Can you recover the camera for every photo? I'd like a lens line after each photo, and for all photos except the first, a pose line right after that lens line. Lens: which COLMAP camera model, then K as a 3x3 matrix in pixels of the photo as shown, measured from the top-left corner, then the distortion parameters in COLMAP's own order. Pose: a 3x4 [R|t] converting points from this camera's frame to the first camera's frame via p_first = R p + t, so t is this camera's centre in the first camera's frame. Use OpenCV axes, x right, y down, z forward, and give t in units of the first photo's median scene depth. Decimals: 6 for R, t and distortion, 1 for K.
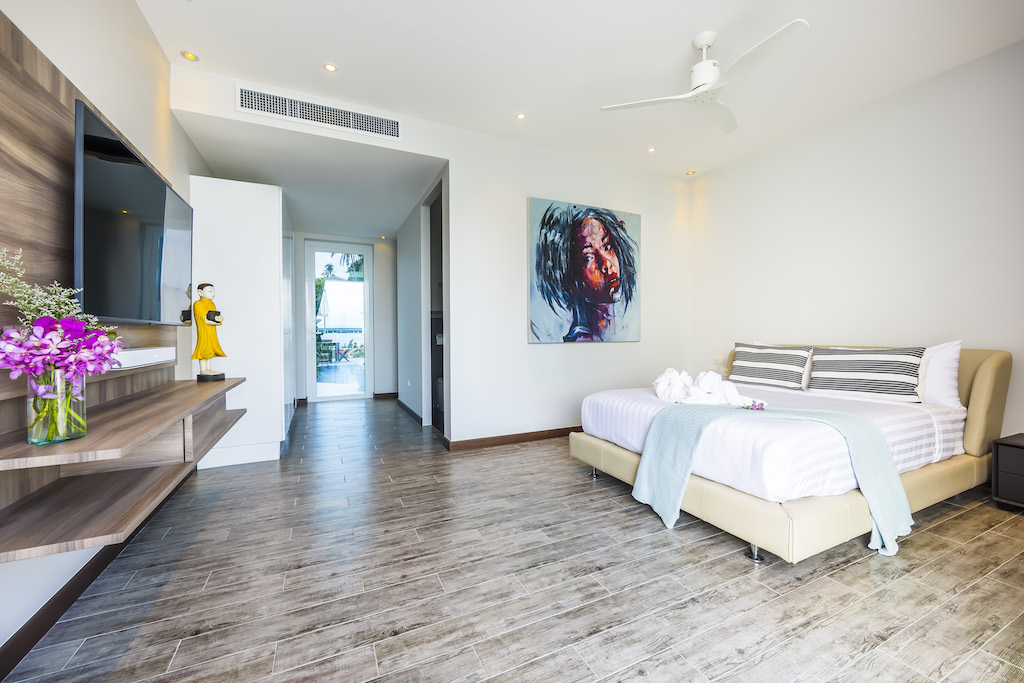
lens RADIAL K [[404.8, 0, 518.3], [0, 404.8, 339.4], [0, 0, 1]] dist [-0.000932, -0.000119]
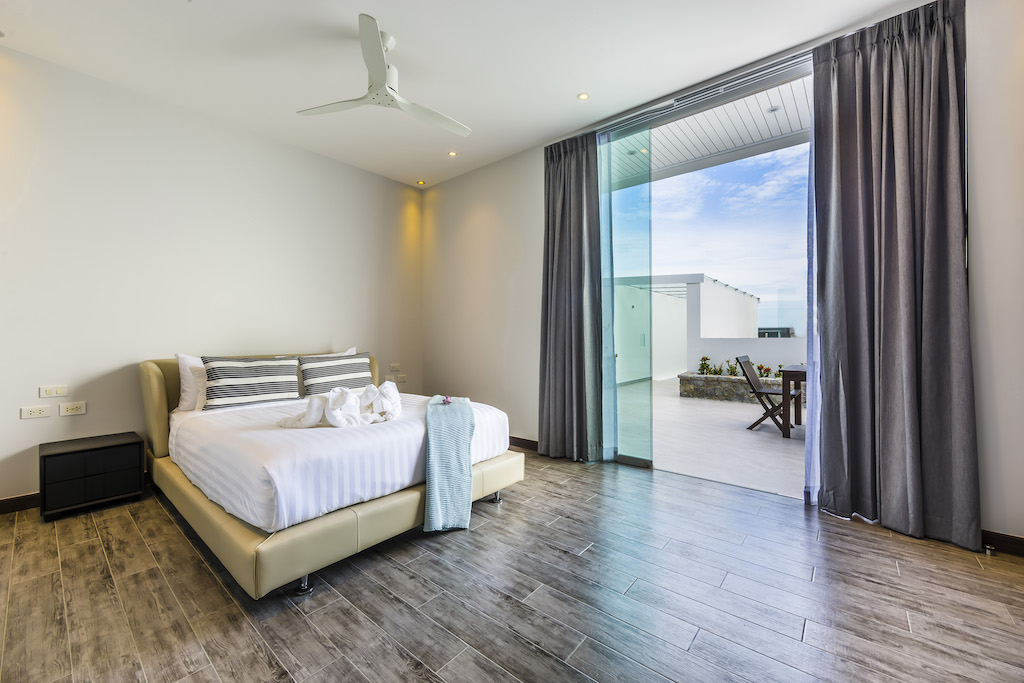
lens RADIAL K [[404.8, 0, 518.3], [0, 404.8, 339.4], [0, 0, 1]] dist [-0.000932, -0.000119]
pose [[-0.417208, 0.015313, 0.908682, -0.585078], [0.030379, 0.999534, -0.002896, -0.004242], [-0.908303, 0.026396, -0.417479, 1.226072]]
